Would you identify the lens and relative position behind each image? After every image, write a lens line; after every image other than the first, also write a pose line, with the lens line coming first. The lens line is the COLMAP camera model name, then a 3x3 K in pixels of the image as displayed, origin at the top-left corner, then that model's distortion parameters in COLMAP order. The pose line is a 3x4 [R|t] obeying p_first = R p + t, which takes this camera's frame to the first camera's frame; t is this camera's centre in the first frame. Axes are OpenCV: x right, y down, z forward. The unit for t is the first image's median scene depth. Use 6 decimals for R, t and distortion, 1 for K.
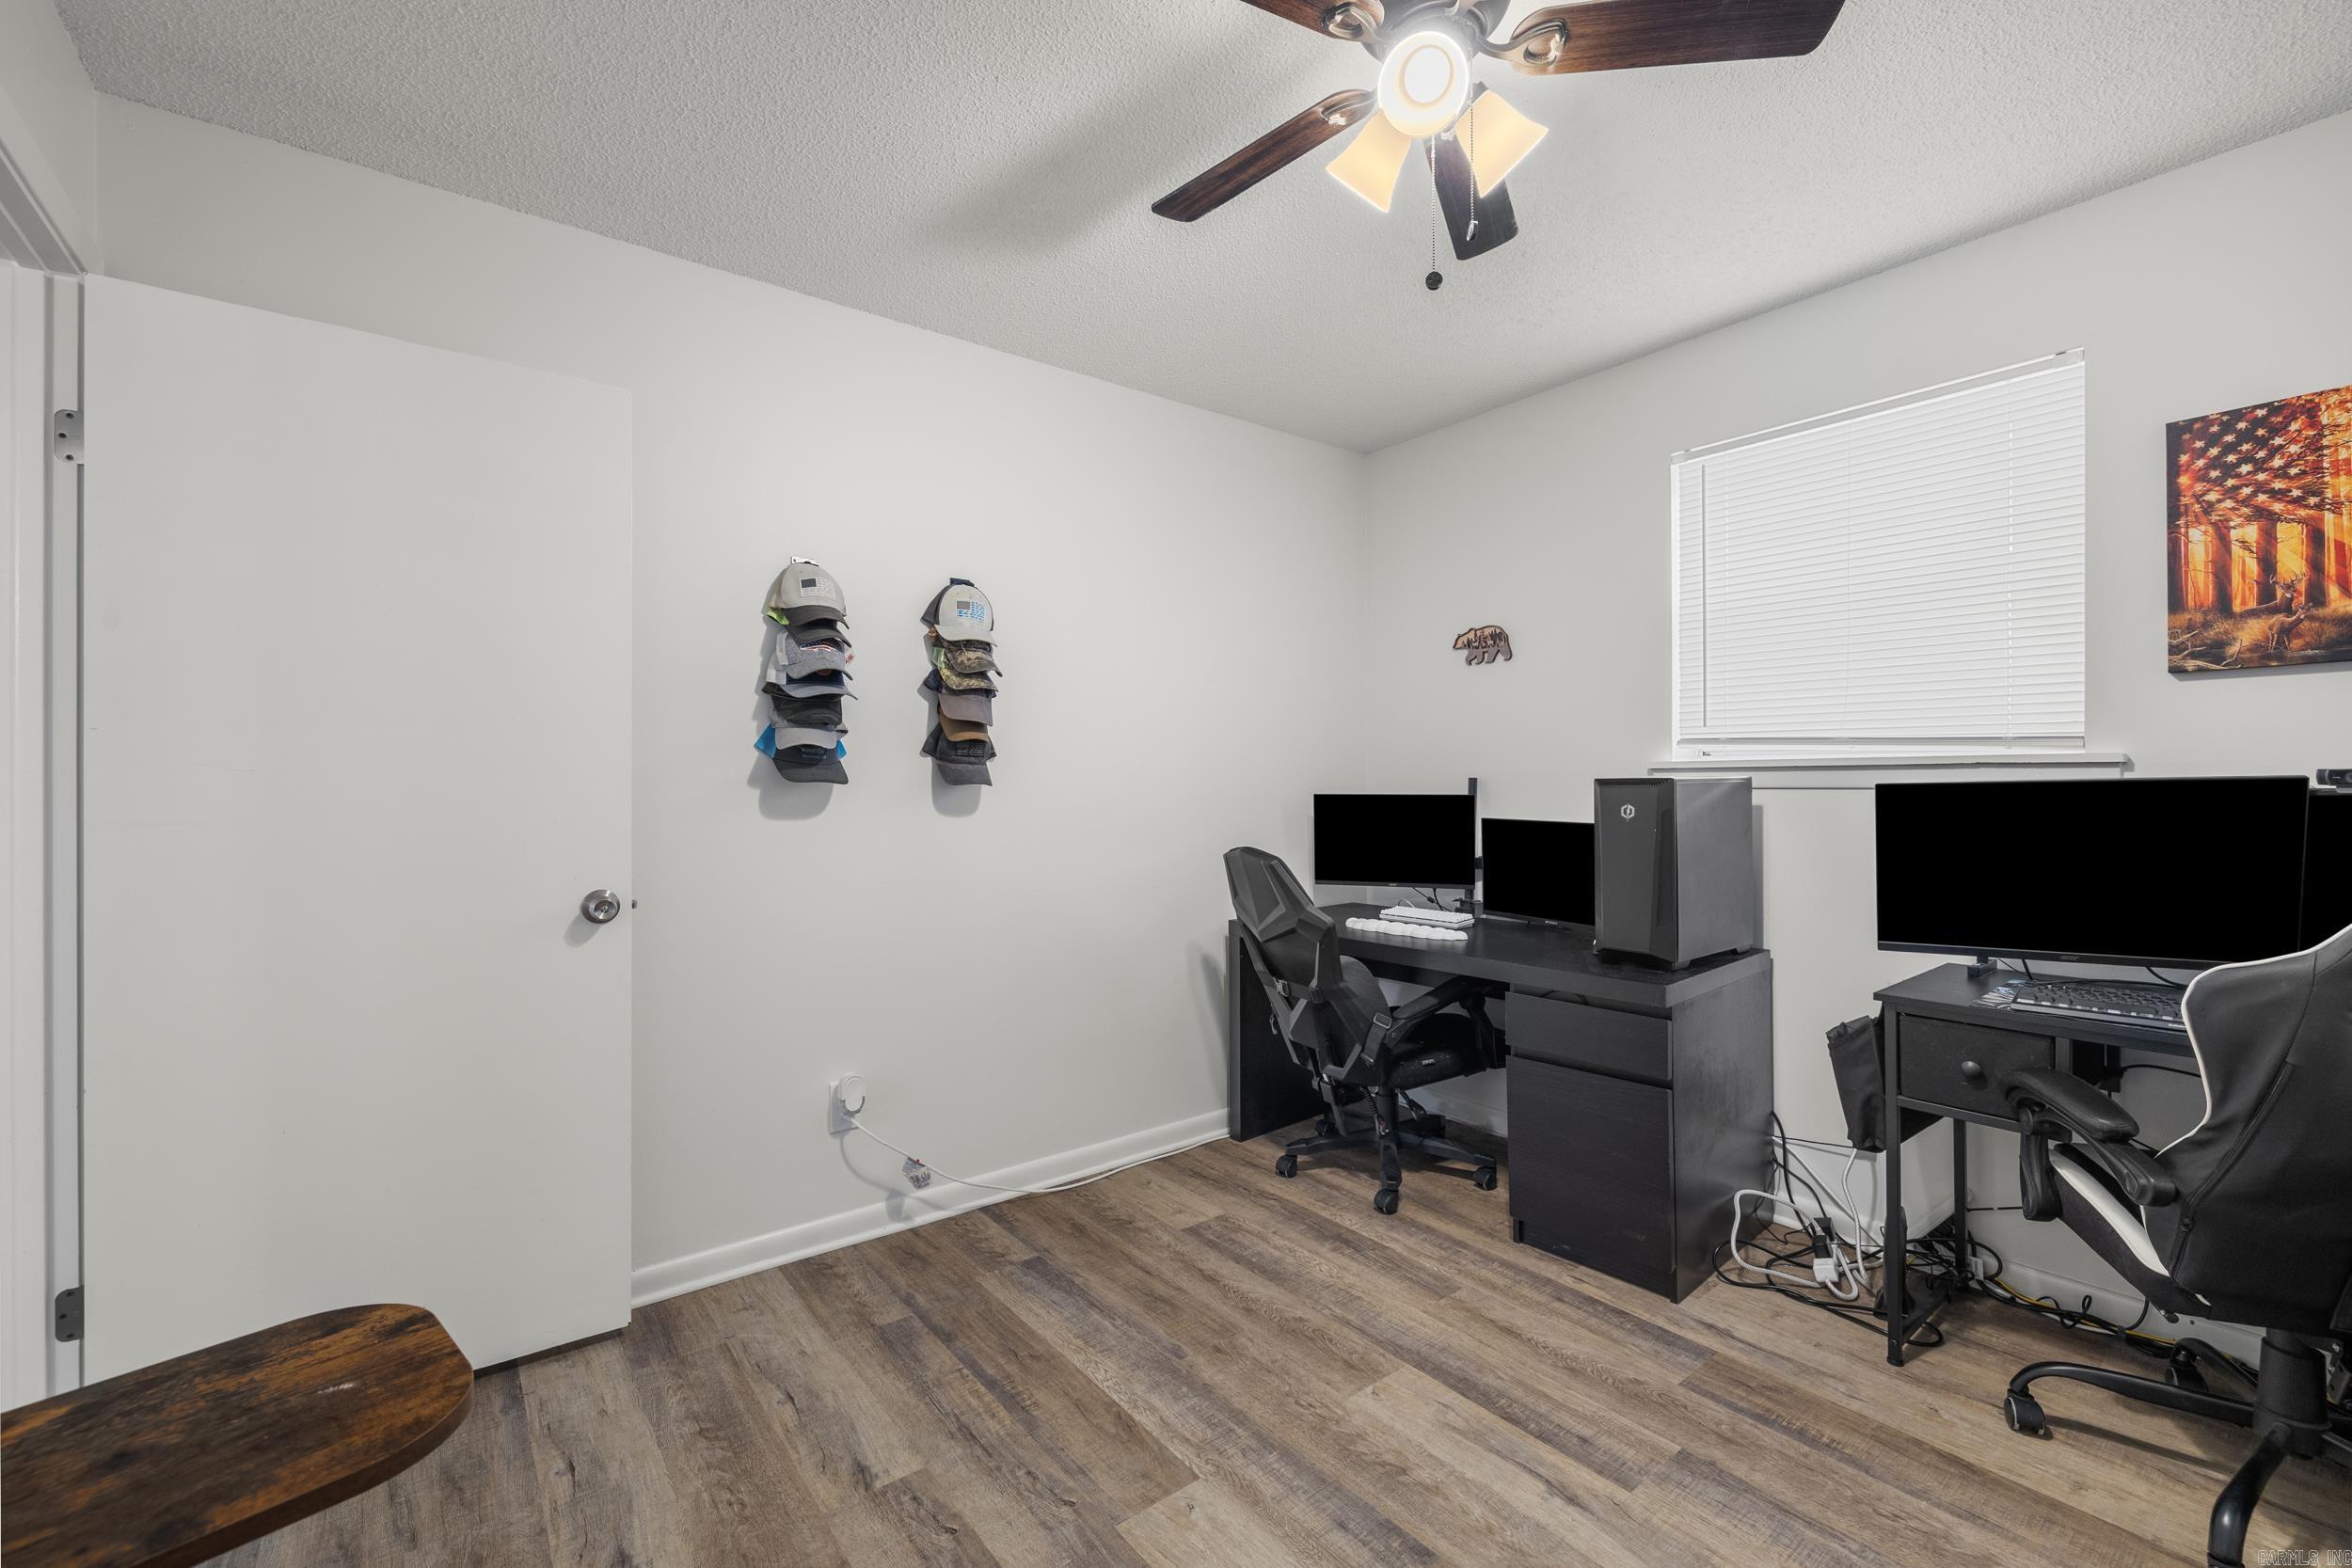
lens RADIAL K [[974.0, 0, 1159.7], [0, 974.0, 792.4], [0, 0, 1]] dist [-0.001925, -0.000123]
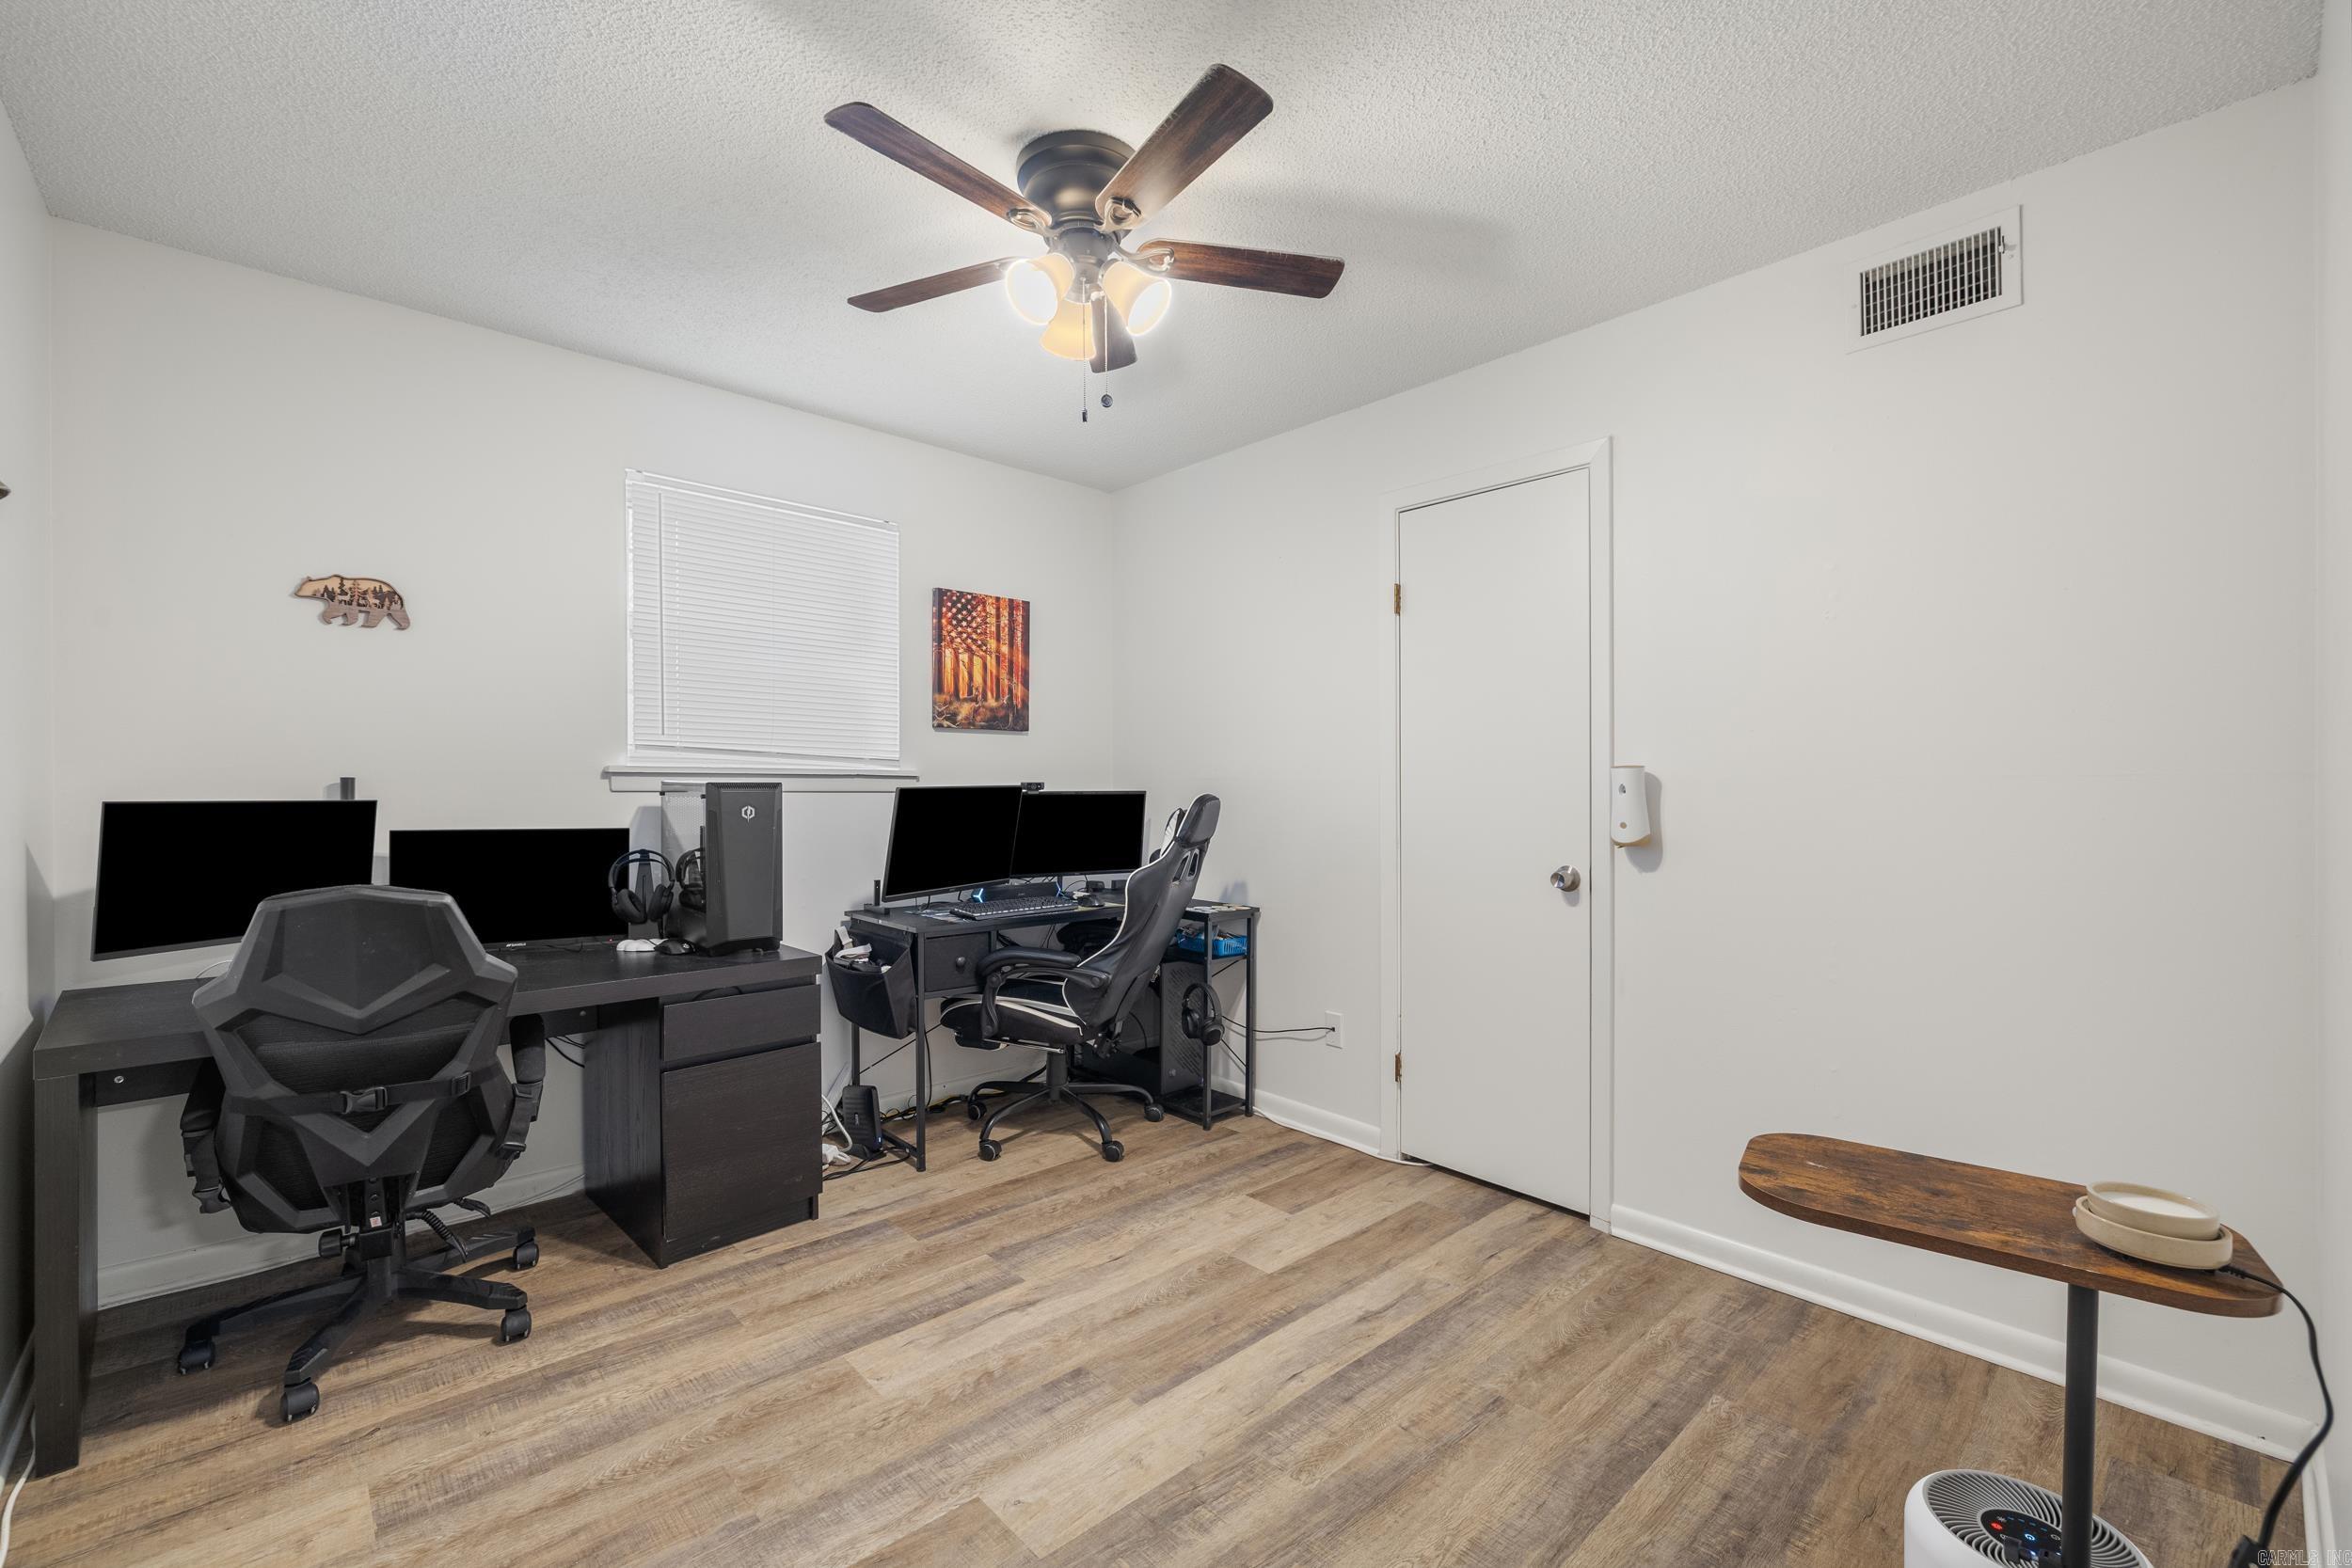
lens RADIAL K [[974.0, 0, 1170.7], [0, 974.0, 782.6], [0, 0, 1]] dist [-0.001925, -0.000123]
pose [[-0.085560, 0.010044, 0.996282, -0.795932], [0.004685, 0.999942, -0.009678, -0.001082], [-0.996322, 0.003839, -0.085602, 0.741072]]
